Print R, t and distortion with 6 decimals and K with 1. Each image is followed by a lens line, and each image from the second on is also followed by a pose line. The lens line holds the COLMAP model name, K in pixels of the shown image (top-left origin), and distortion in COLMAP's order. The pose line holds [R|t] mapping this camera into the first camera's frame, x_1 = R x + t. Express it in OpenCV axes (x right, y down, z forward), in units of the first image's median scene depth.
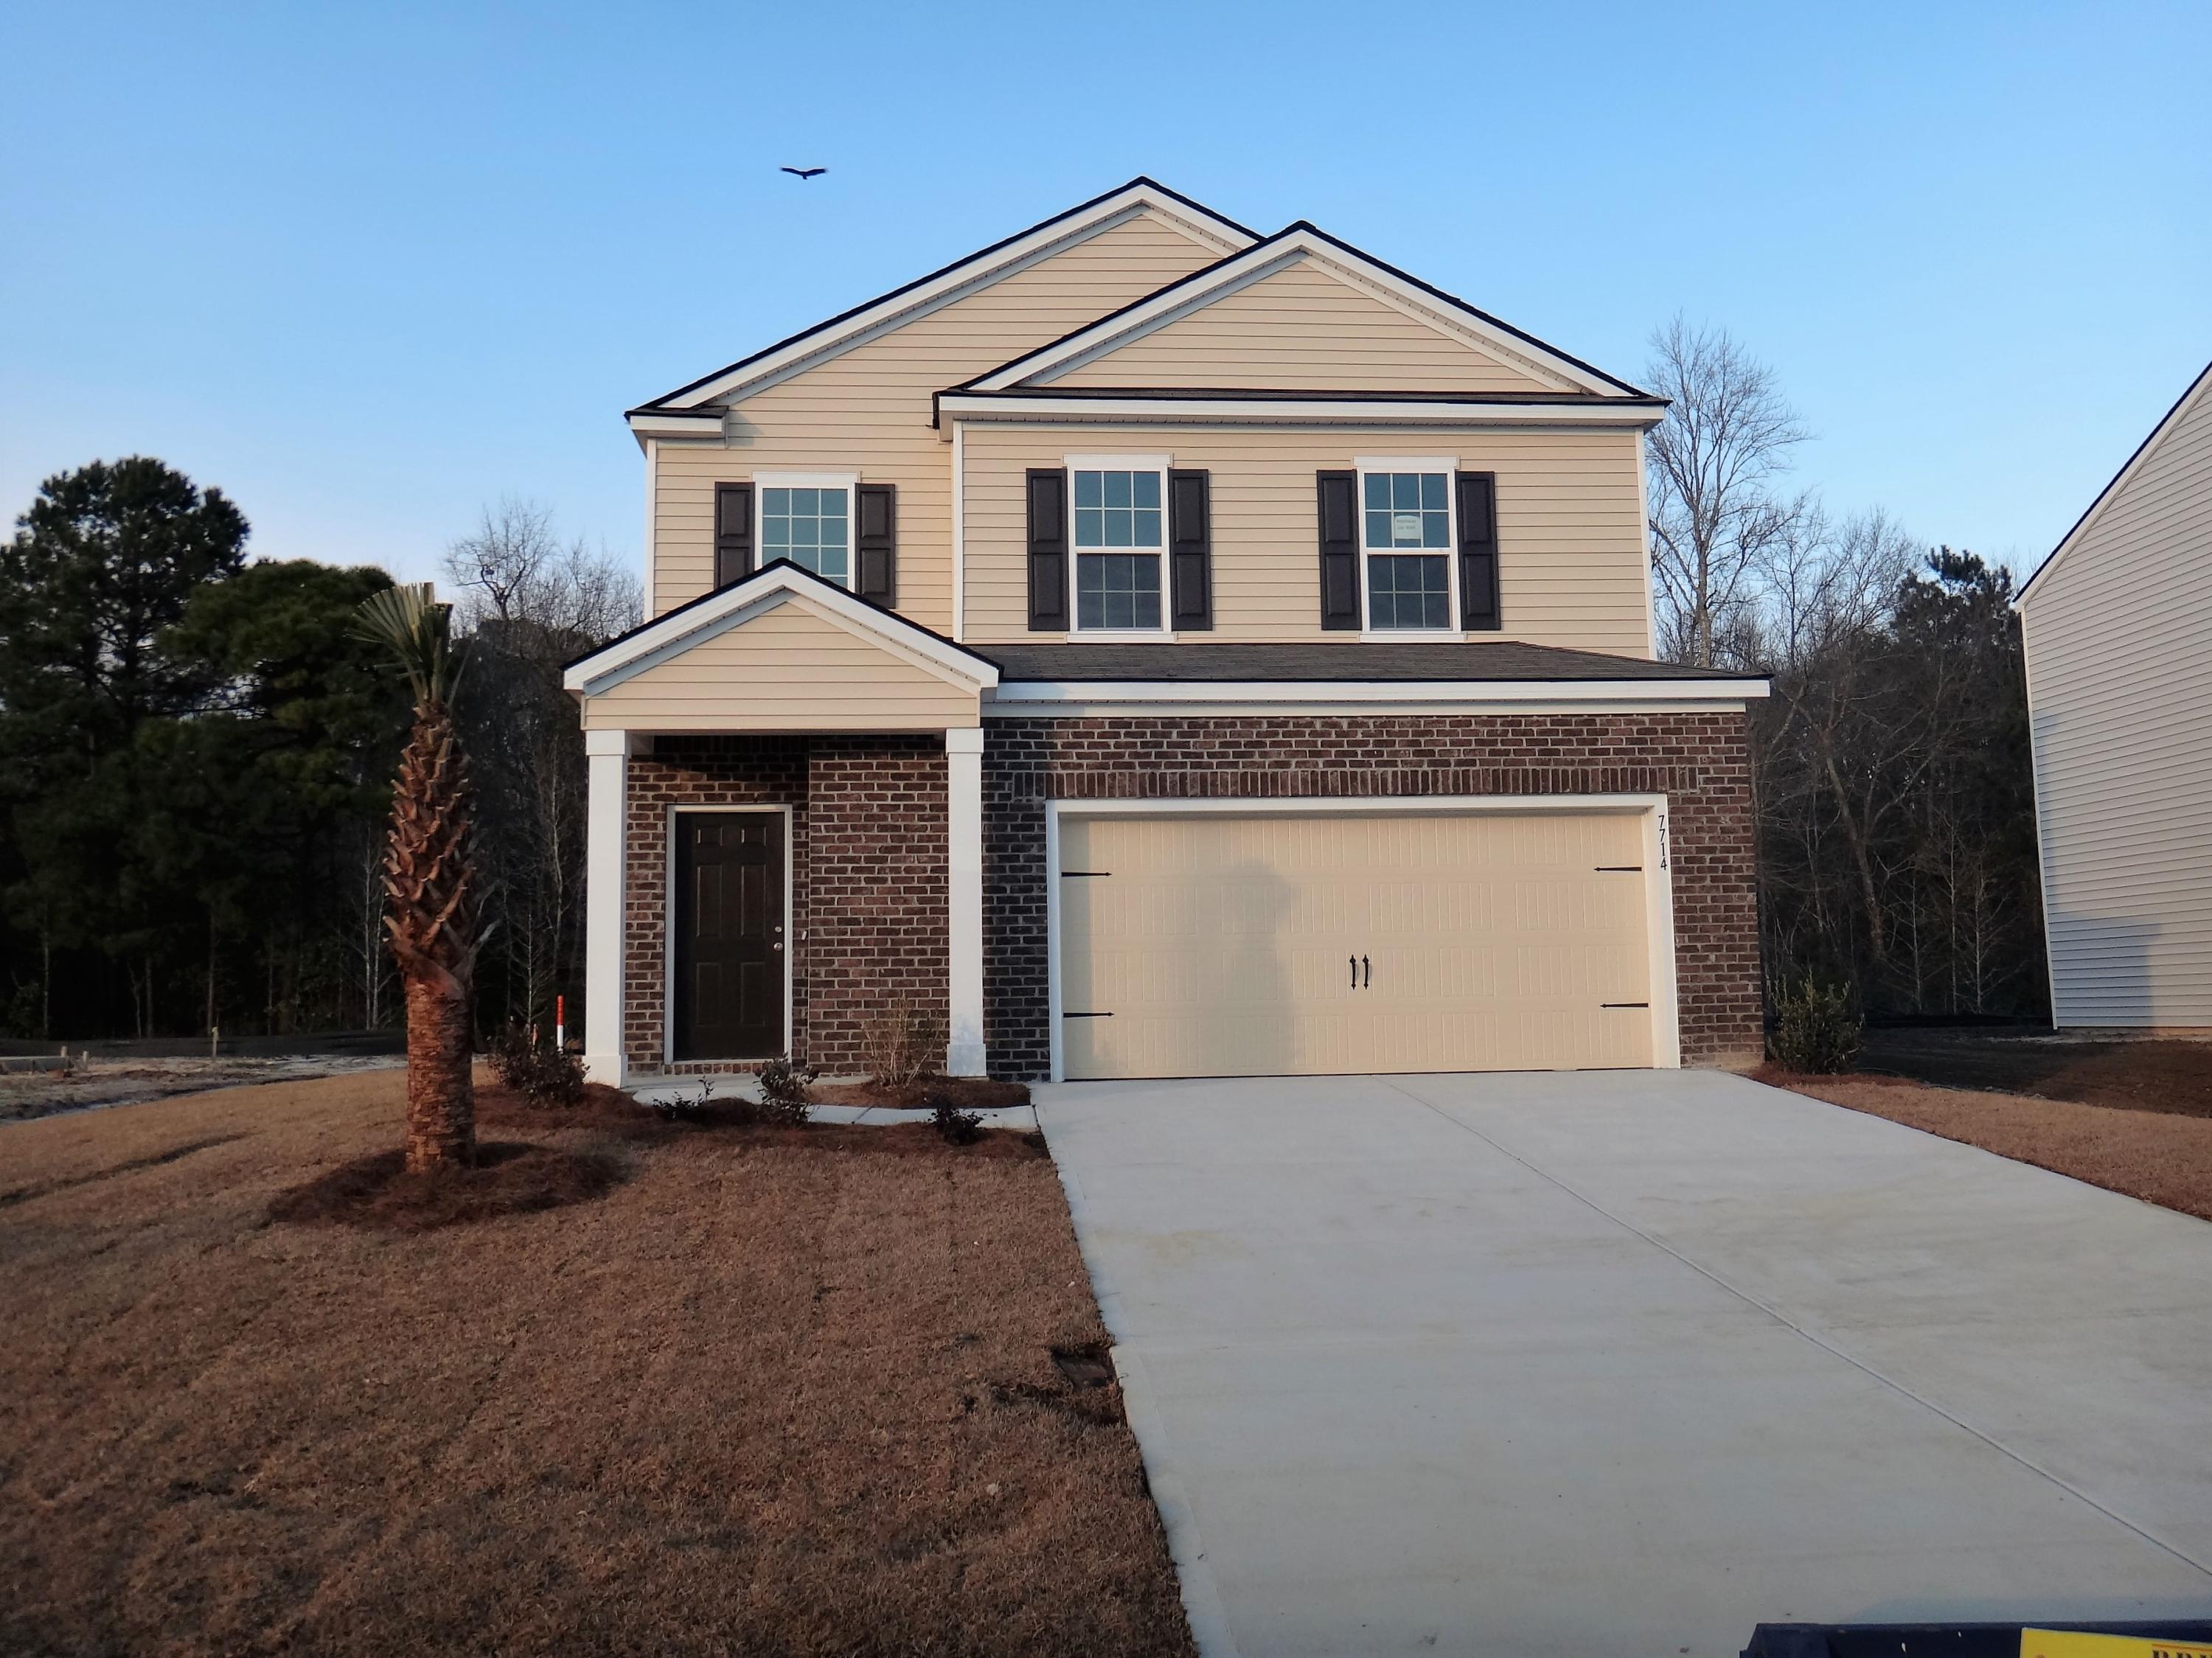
lens RADIAL K [[1868.8, 0, 1106.0], [0, 1868.8, 829.0], [0, 0, 1]] dist [-0.001916, -0.002432]
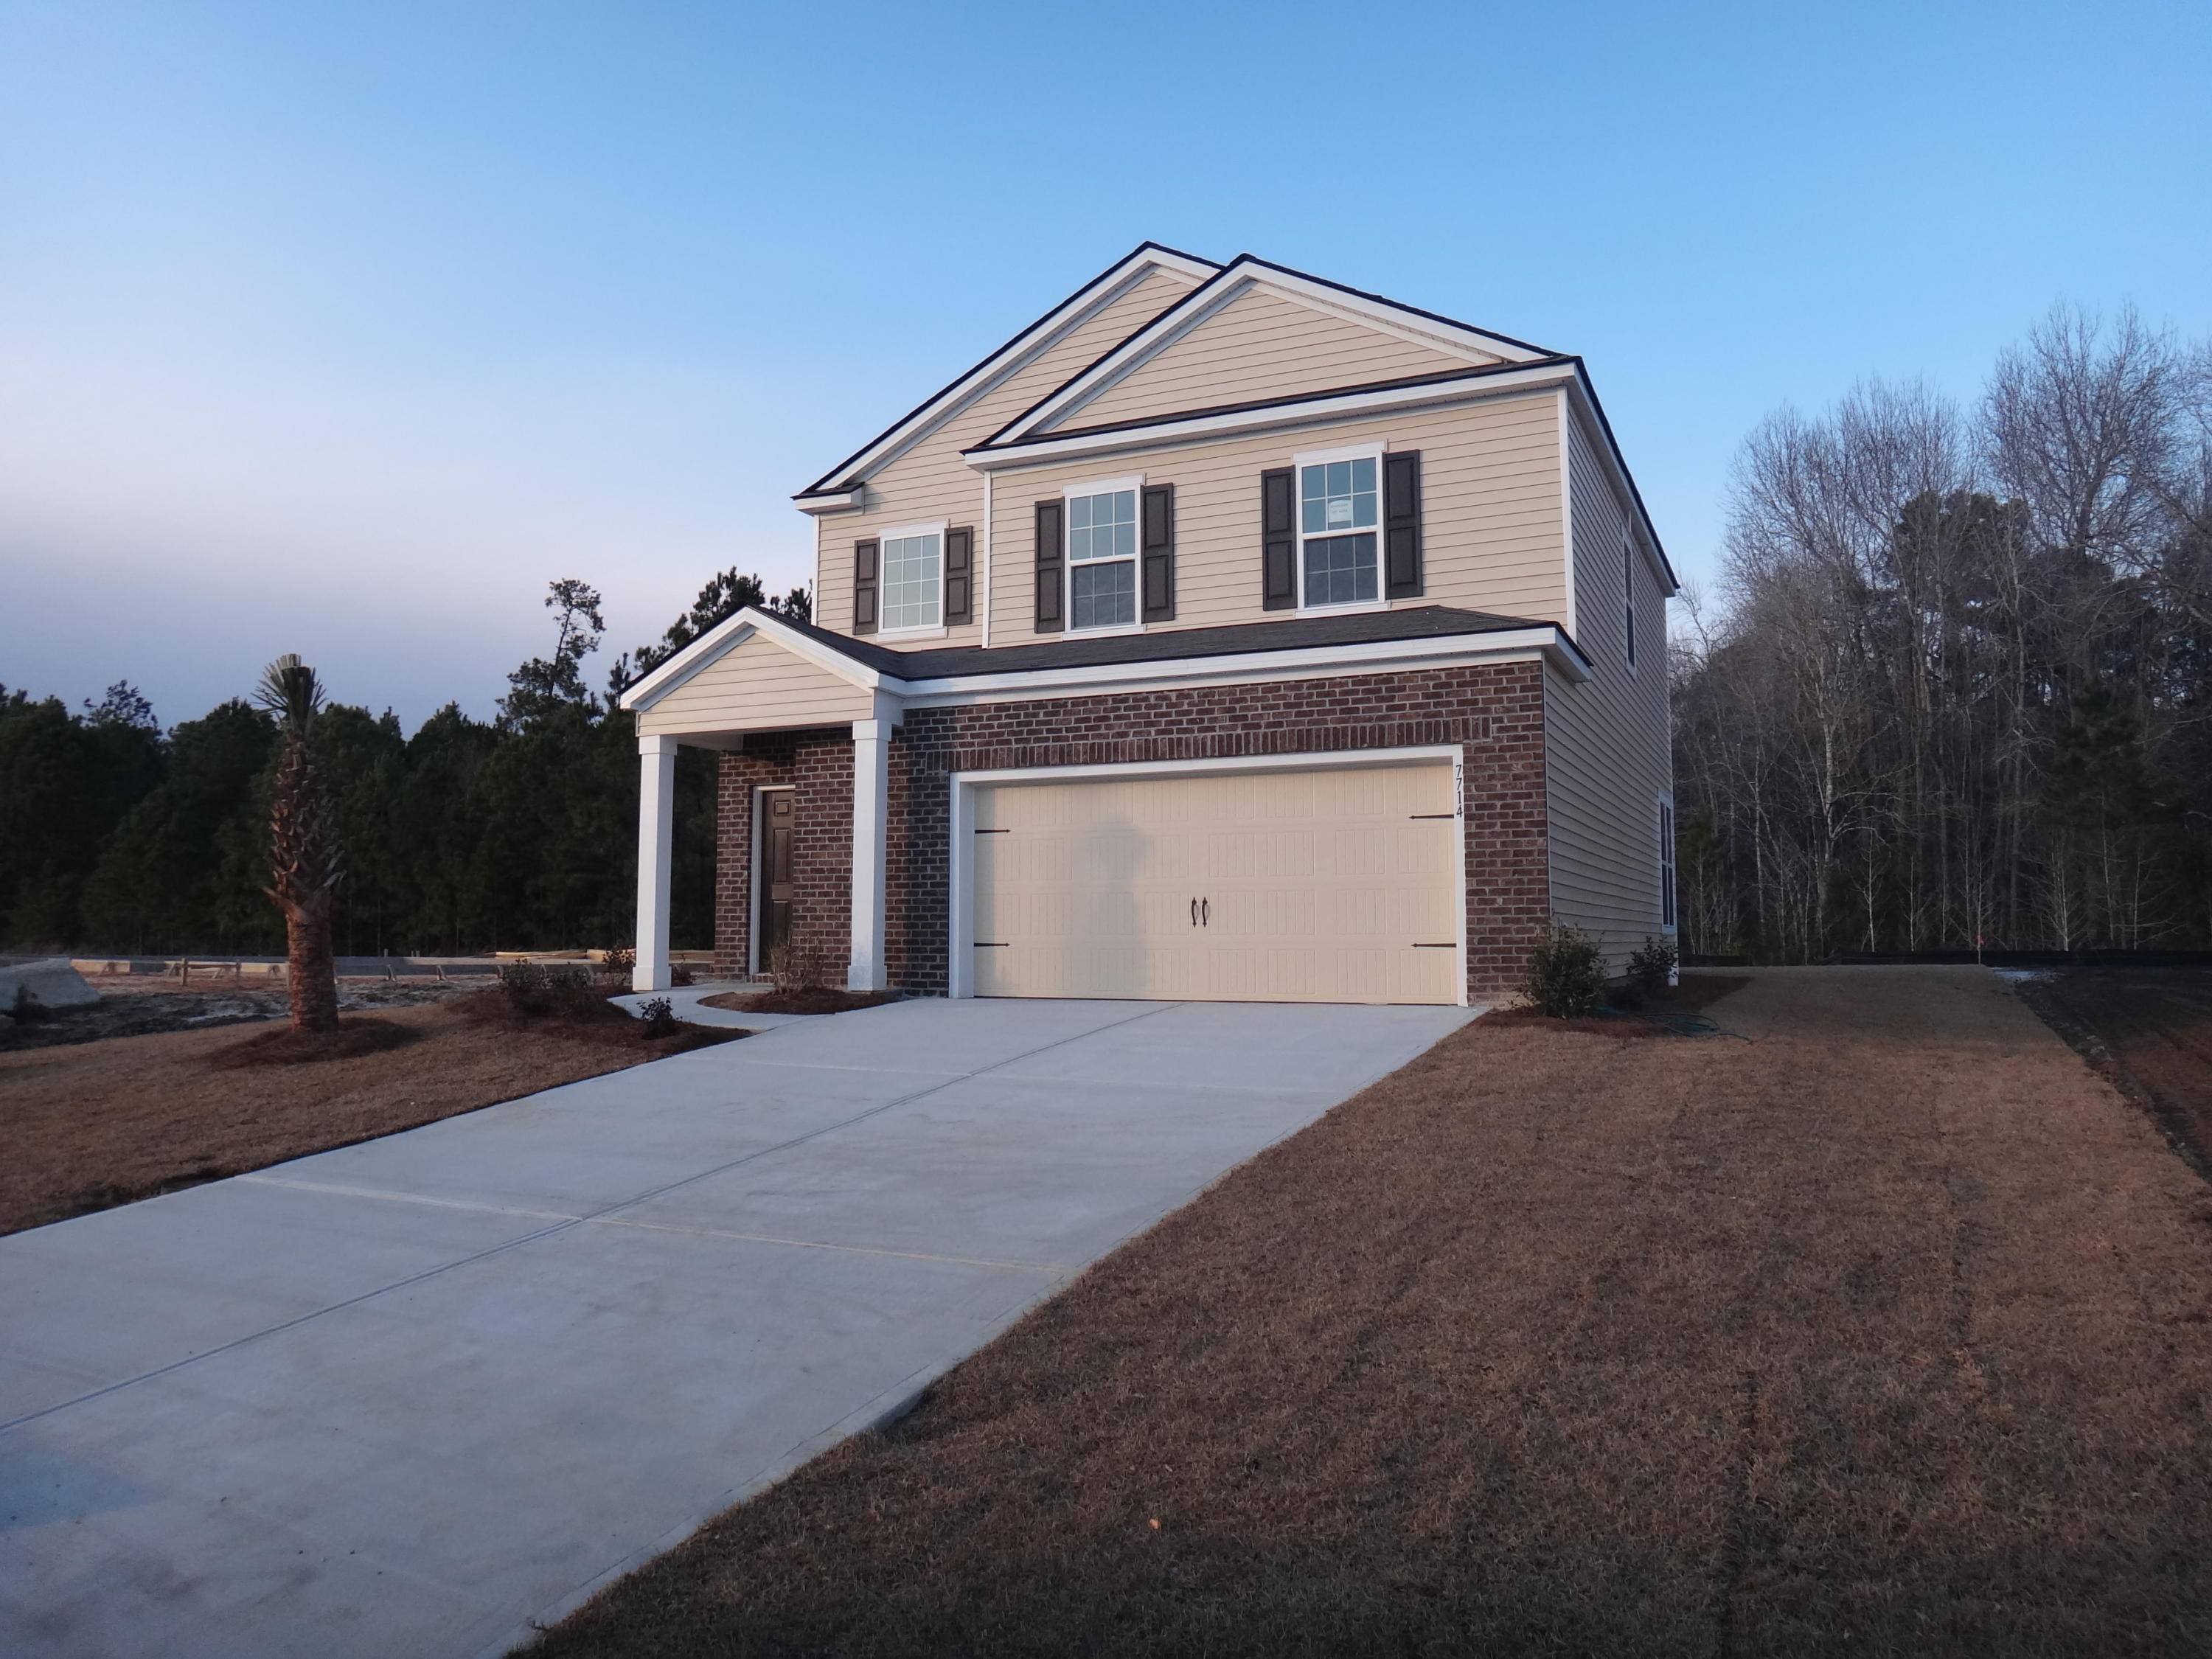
lens RADIAL K [[1544.2, 0, 1106.0], [0, 1544.2, 829.5], [0, 0, 1]] dist [-0.045519, -0.001957]
pose [[0.863924, -0.018892, -0.503267, 0.563355], [0.032235, 0.999321, 0.017822, 0.007172], [0.502589, -0.031620, 0.863947, 0.154921]]
